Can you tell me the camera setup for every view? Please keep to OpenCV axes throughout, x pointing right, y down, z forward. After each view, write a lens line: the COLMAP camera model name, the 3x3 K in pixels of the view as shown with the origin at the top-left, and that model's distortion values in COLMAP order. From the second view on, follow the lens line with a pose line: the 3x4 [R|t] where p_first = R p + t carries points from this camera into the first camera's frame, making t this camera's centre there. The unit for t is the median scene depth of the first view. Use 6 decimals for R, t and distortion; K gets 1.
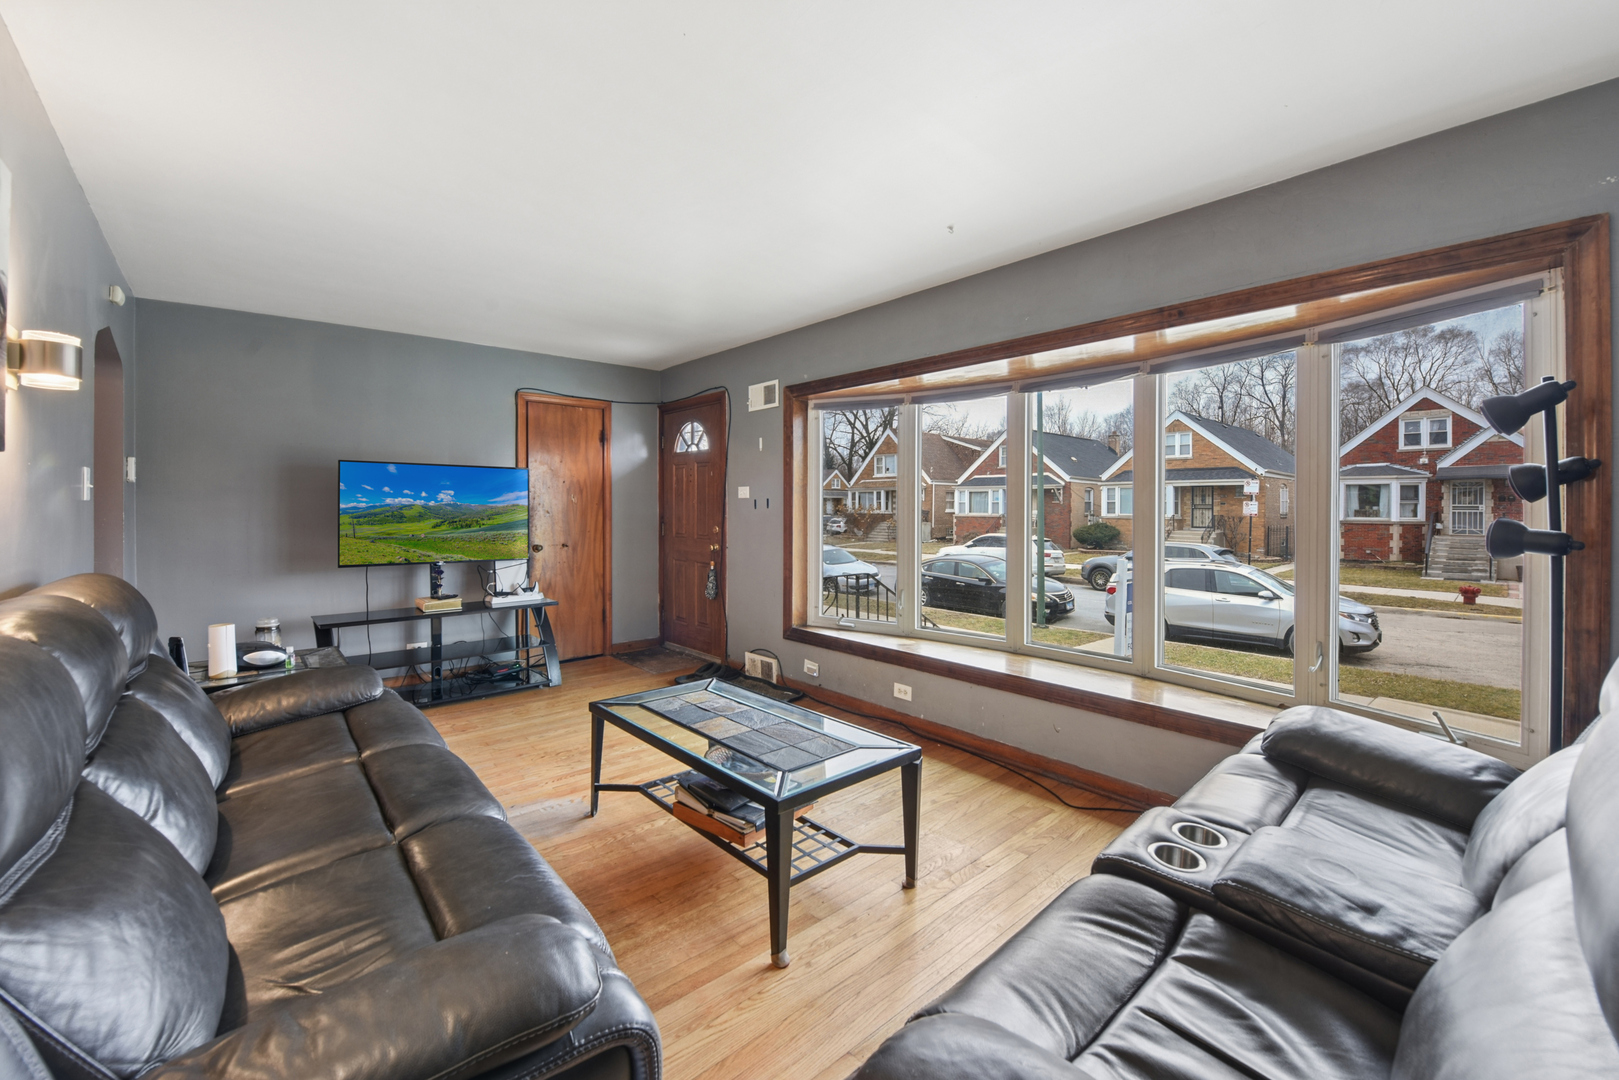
lens RADIAL K [[649.2, 0, 819.1], [0, 649.2, 510.9], [0, 0, 1]] dist [-0.017664, -0.001835]
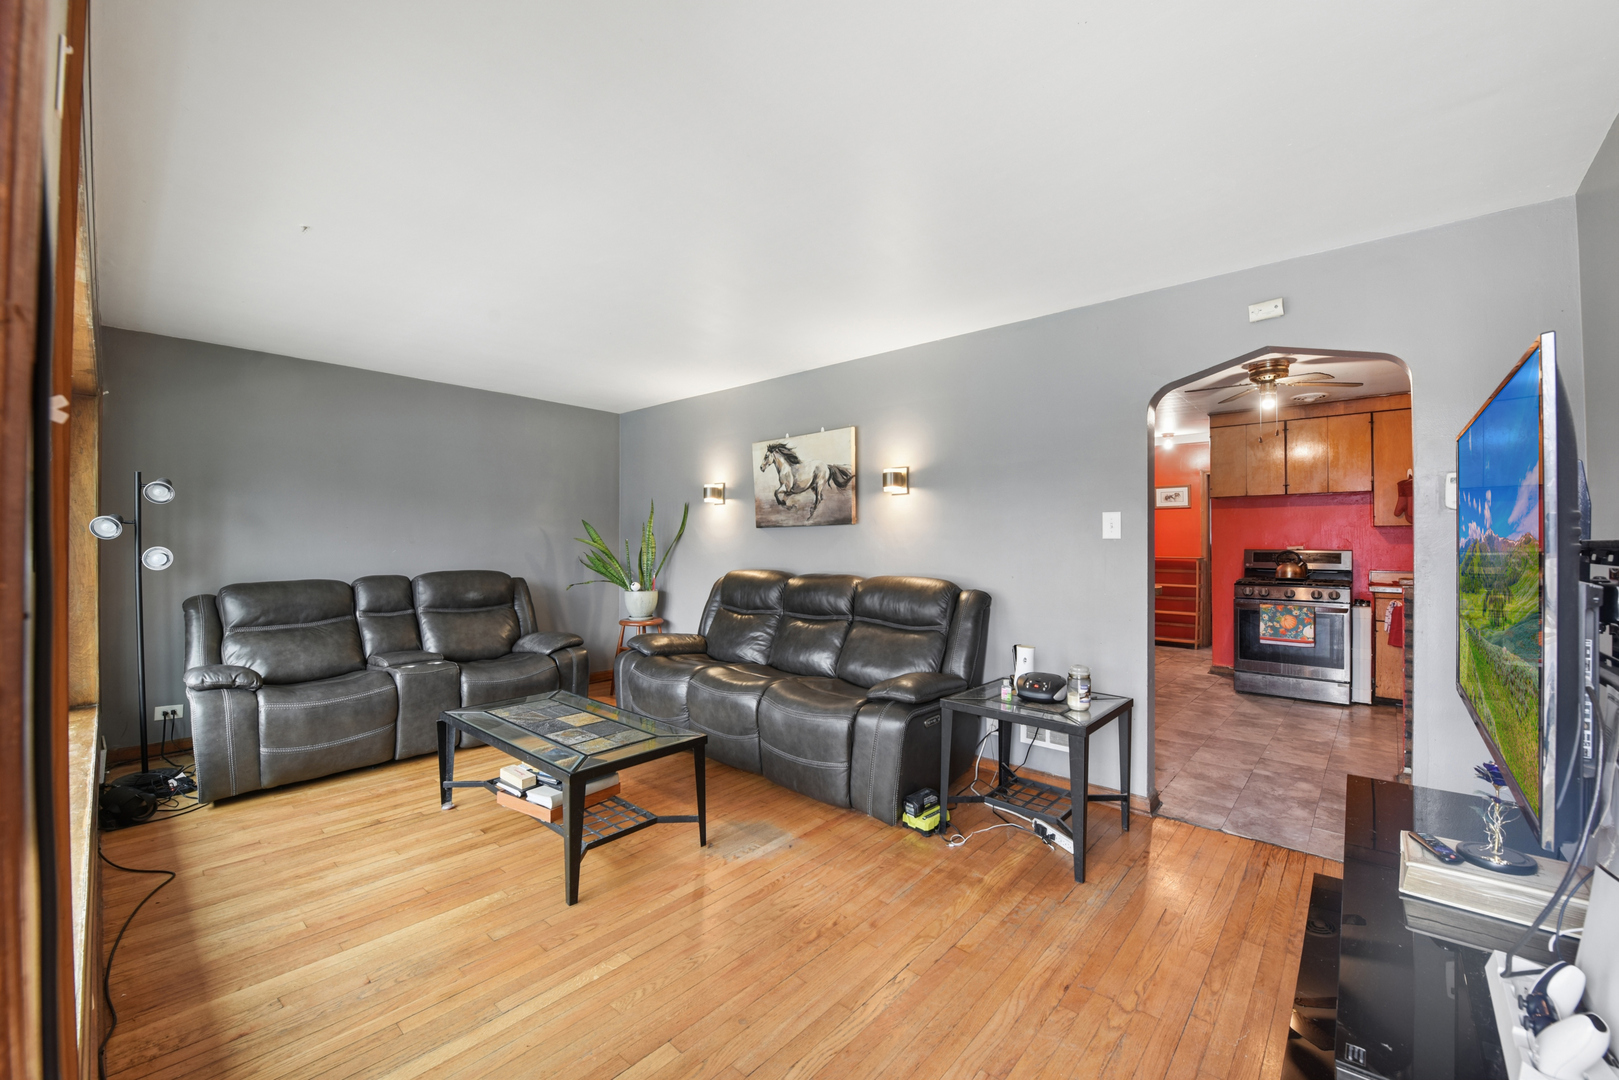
lens RADIAL K [[649.2, 0, 809.9], [0, 649.2, 535.8], [0, 0, 1]] dist [-0.017664, -0.001835]
pose [[-0.994461, -0.001286, -0.105099, -0.293651], [-0.001277, 0.999999, -0.000157, -0.014388], [0.105099, -0.000022, -0.994462, 1.456856]]
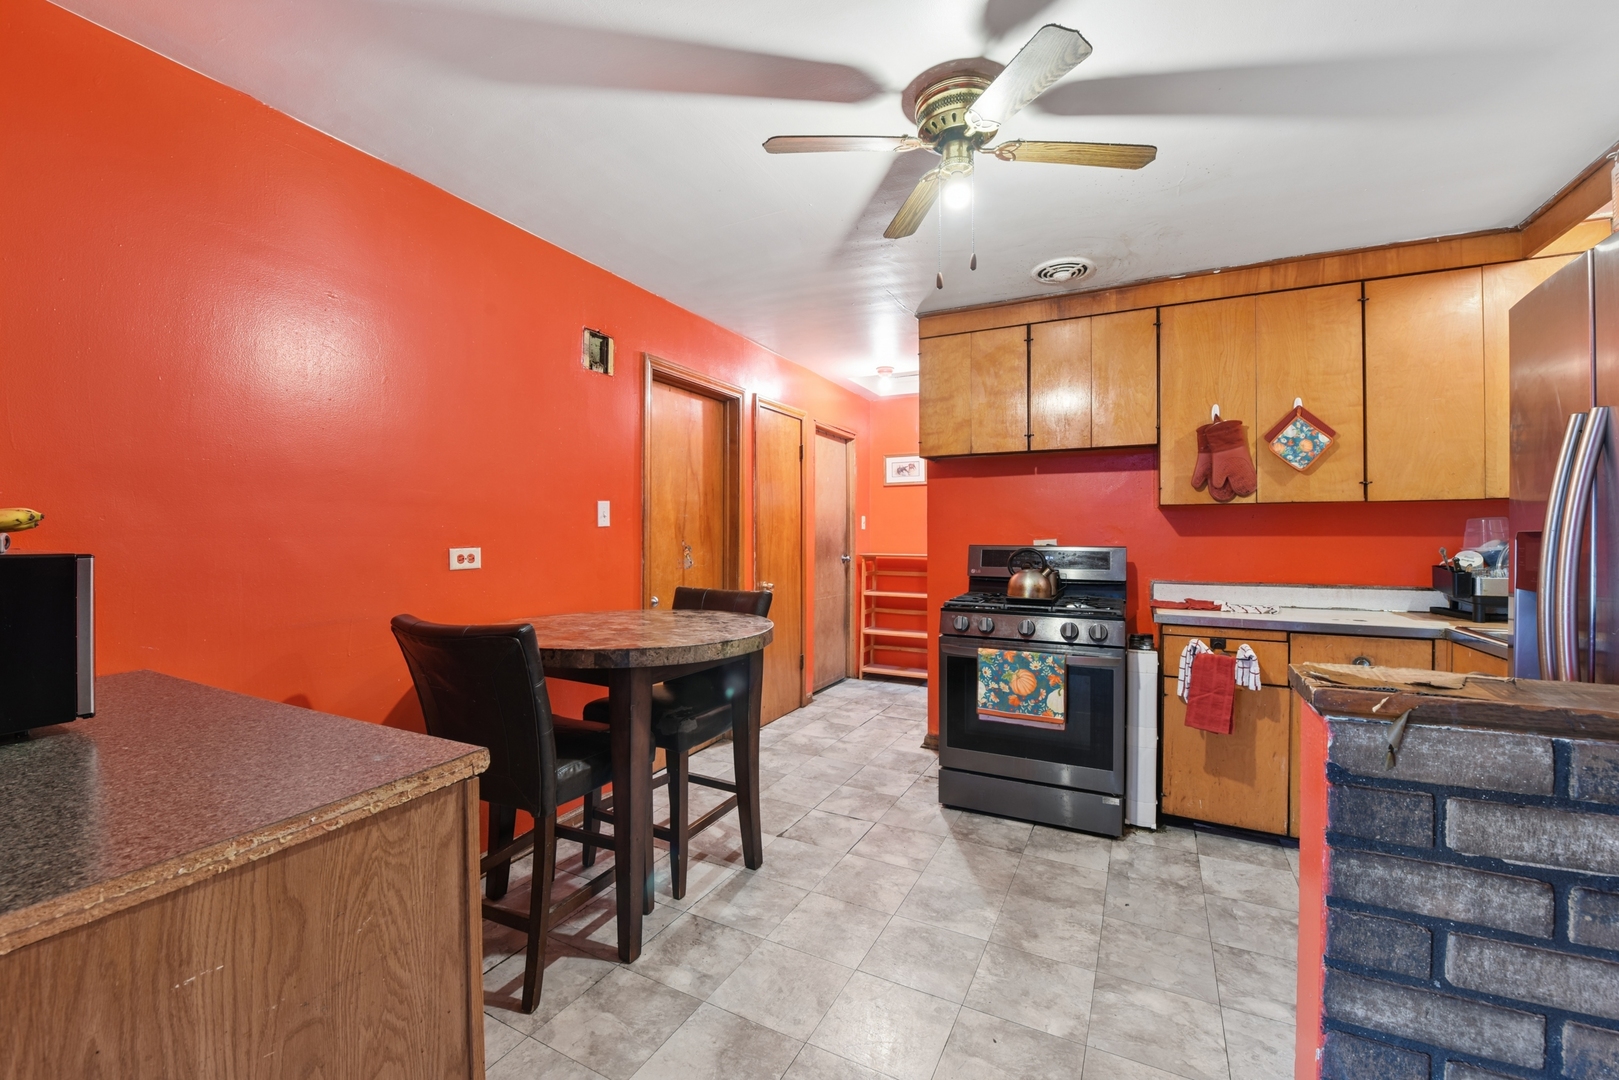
lens RADIAL K [[649.2, 0, 804.7], [0, 649.2, 530.1], [0, 0, 1]] dist [-0.017664, -0.001835]
pose [[-0.938787, -0.003097, -0.344485, -0.445604], [-0.005153, 0.999974, 0.005054, -0.012949], [0.344460, 0.006520, -0.938778, 1.309744]]
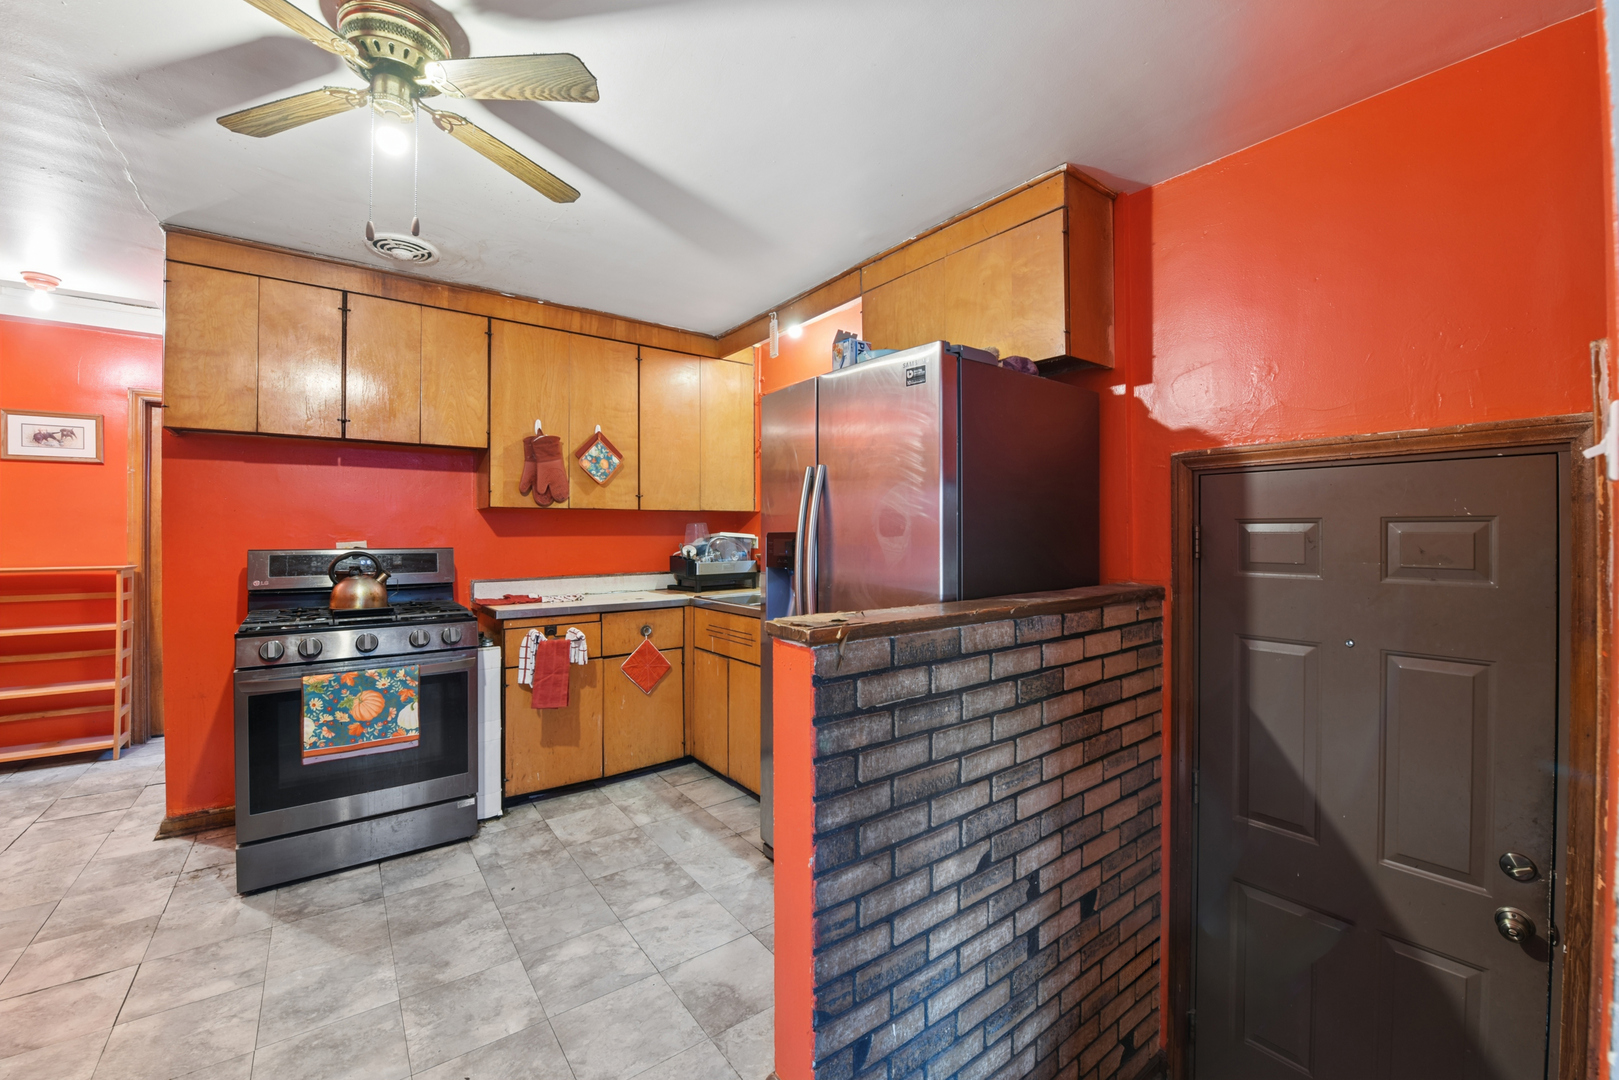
lens RADIAL K [[649.2, 0, 814.7], [0, 649.2, 530.2], [0, 0, 1]] dist [-0.017664, -0.001835]
pose [[-0.085843, -0.004610, -0.996298, -0.420645], [-0.008210, 0.999959, -0.003920, -0.012823], [0.996275, 0.007843, -0.085877, 1.285080]]
